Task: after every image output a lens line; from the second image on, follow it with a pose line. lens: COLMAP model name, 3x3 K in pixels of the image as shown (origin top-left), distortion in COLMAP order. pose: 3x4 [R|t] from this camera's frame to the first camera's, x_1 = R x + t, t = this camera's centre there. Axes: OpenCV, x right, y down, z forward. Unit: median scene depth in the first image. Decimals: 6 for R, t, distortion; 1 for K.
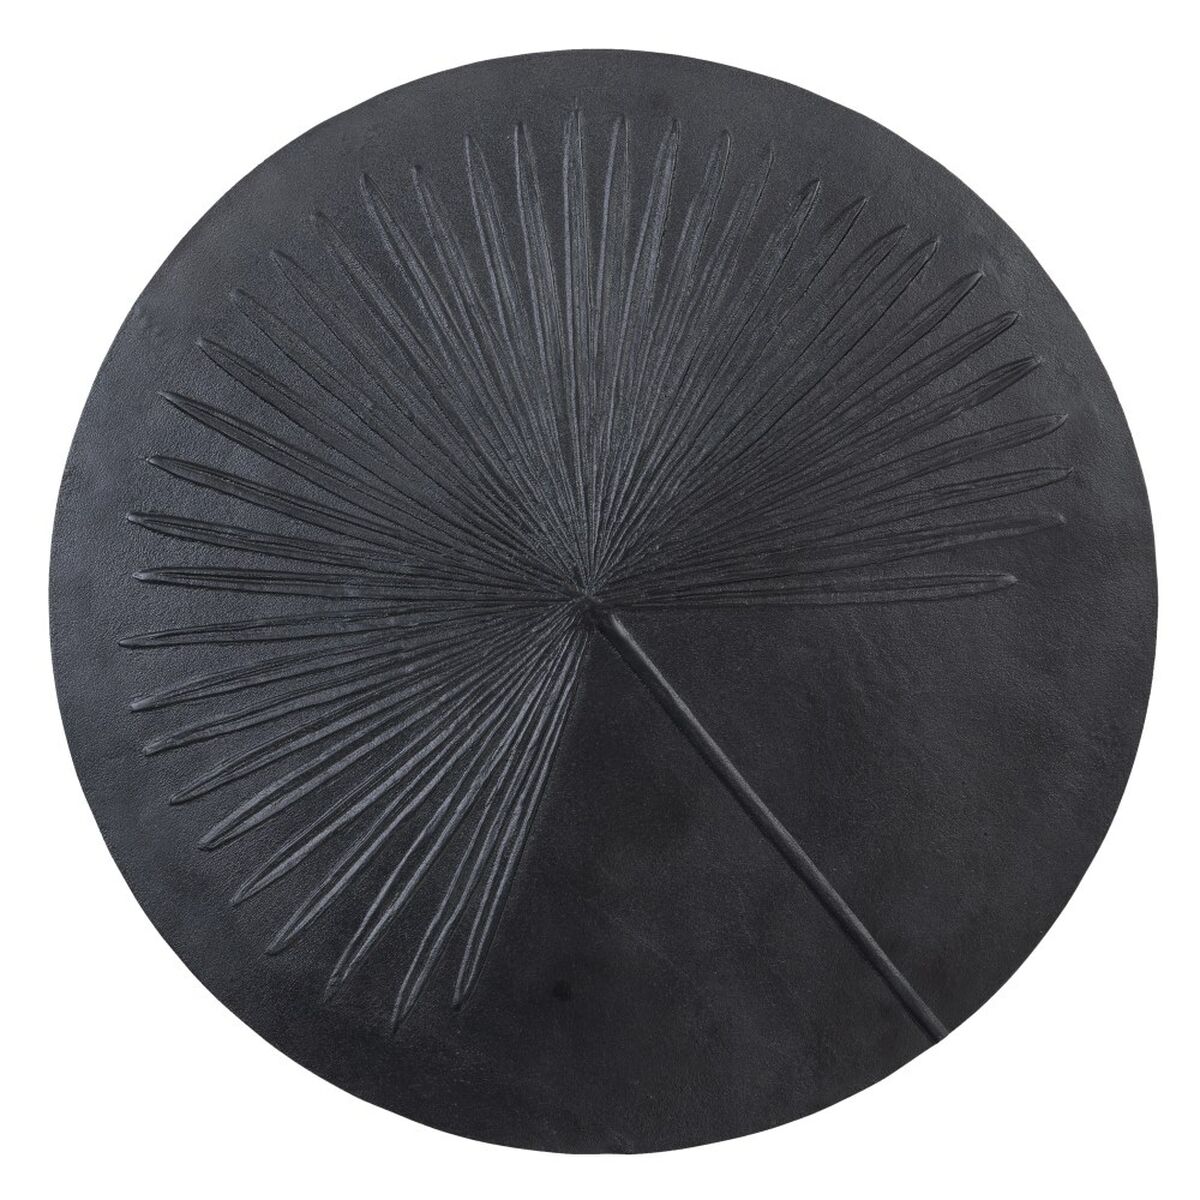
lens RADIAL K [[1738.0, 0, 599.6], [0, 1738.0, 600.4], [0, 0, 1]] dist [0.058325, 0.000000]
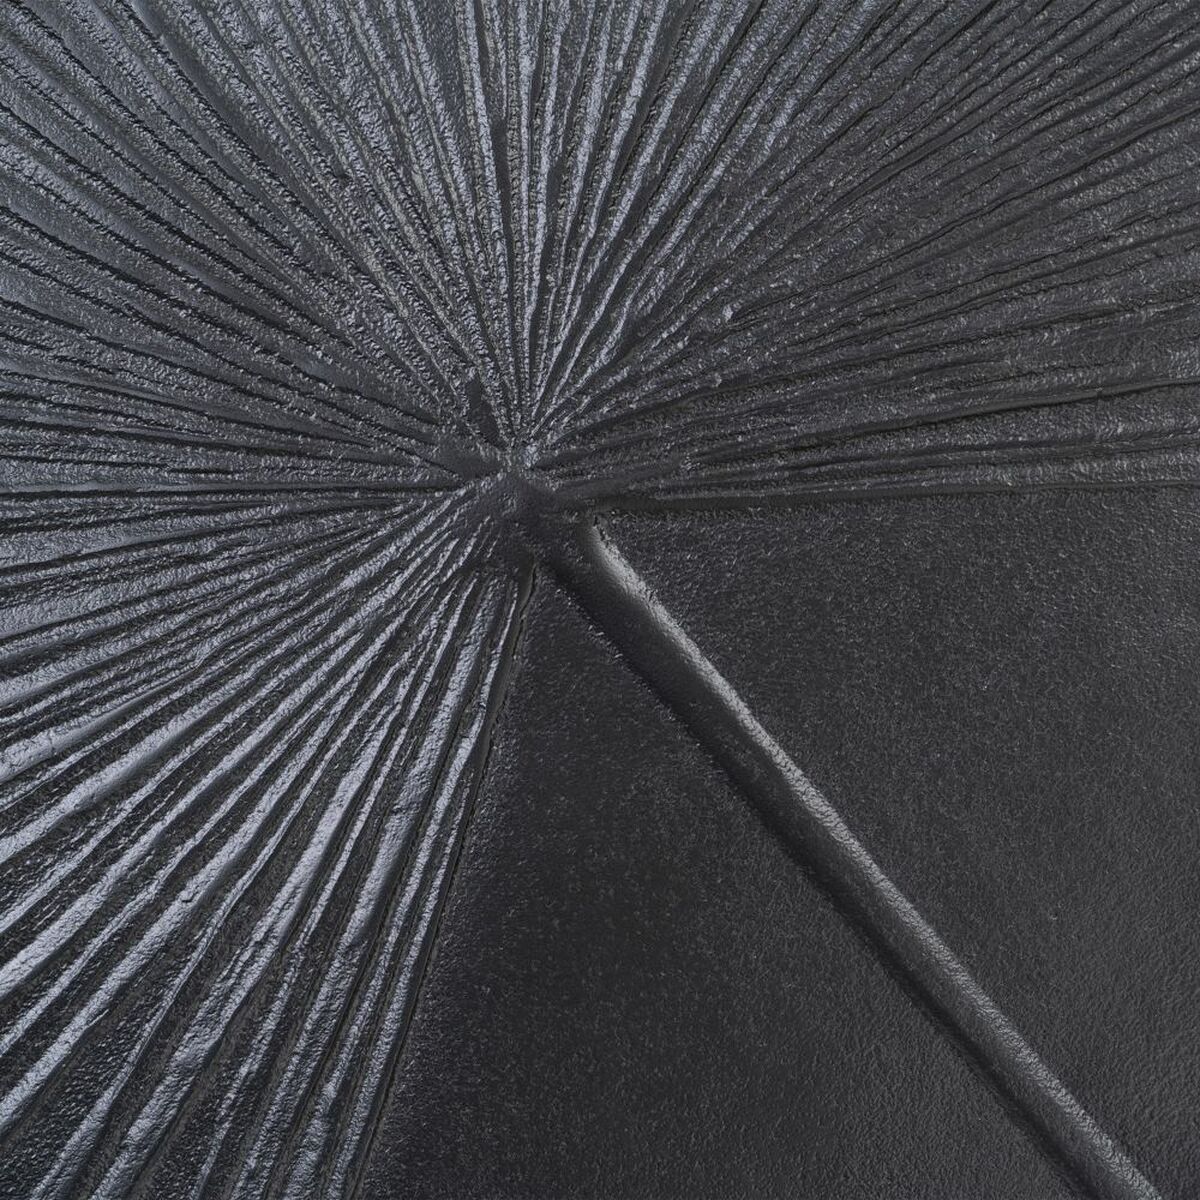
lens RADIAL K [[1738.0, 0, 602.6], [0, 1738.0, 598.8], [0, 0, 1]] dist [0.058325, 0.000000]
pose [[0.997953, -0.027117, 0.057909, -0.009729], [0.024243, 0.998467, 0.049768, 0.005312], [-0.059170, -0.048262, 0.997081, 0.676541]]
